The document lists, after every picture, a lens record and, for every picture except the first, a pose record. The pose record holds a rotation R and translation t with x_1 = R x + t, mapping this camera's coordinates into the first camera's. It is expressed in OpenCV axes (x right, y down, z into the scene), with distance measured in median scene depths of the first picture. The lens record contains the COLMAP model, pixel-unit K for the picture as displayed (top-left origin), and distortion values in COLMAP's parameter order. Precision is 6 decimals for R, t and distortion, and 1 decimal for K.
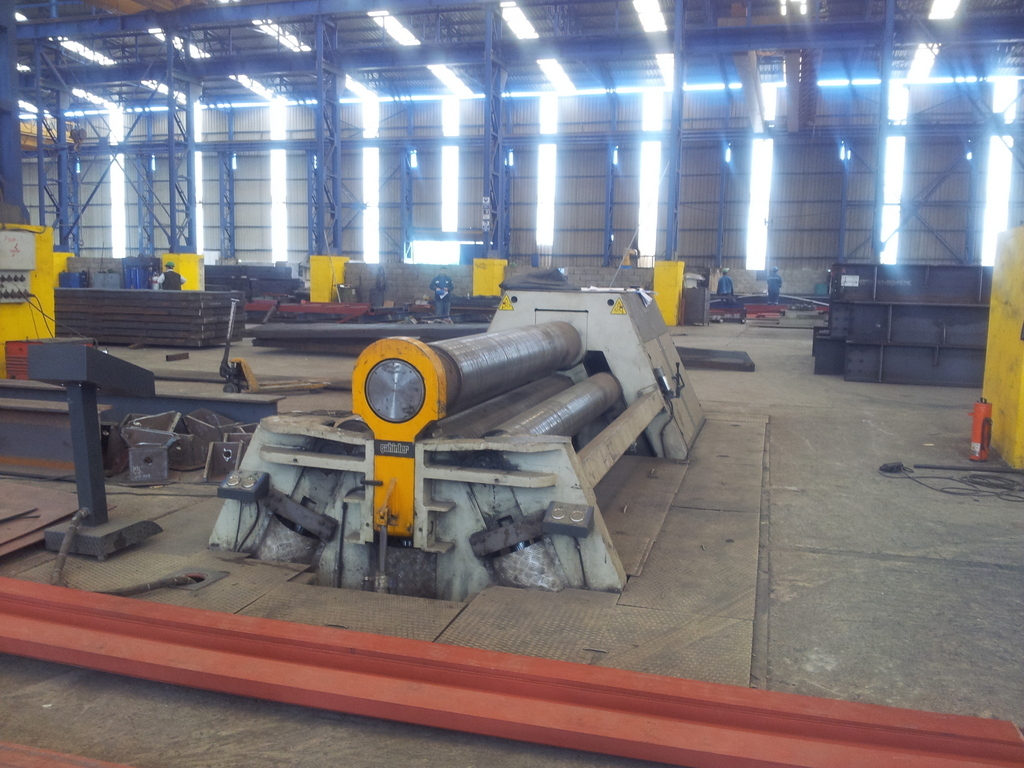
lens RADIAL K [[901.3, 0, 510.6], [0, 901.3, 375.4], [0, 0, 1]] dist [0.019749, -0.092066]
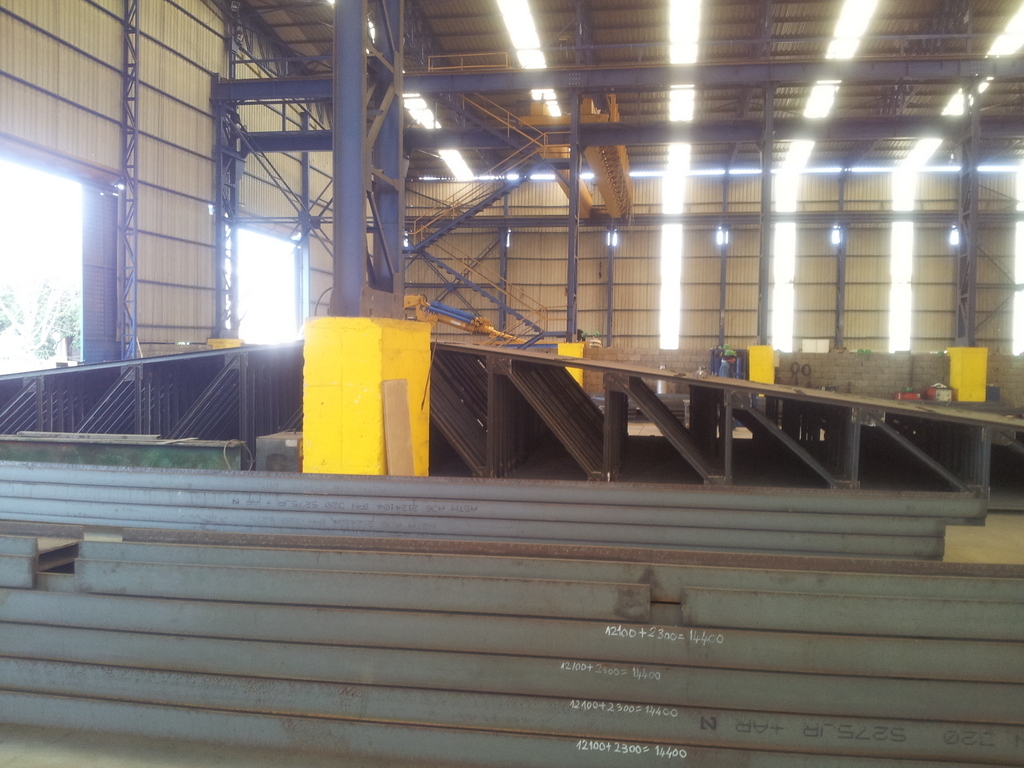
lens RADIAL K [[901.3, 0, 515.2], [0, 901.3, 389.8], [0, 0, 1]] dist [0.019749, -0.092066]
pose [[0.991766, -0.012013, 0.127499, -0.730234], [0.021225, 0.997241, -0.071139, -0.036900], [-0.126292, 0.073260, 0.989284, 0.207226]]
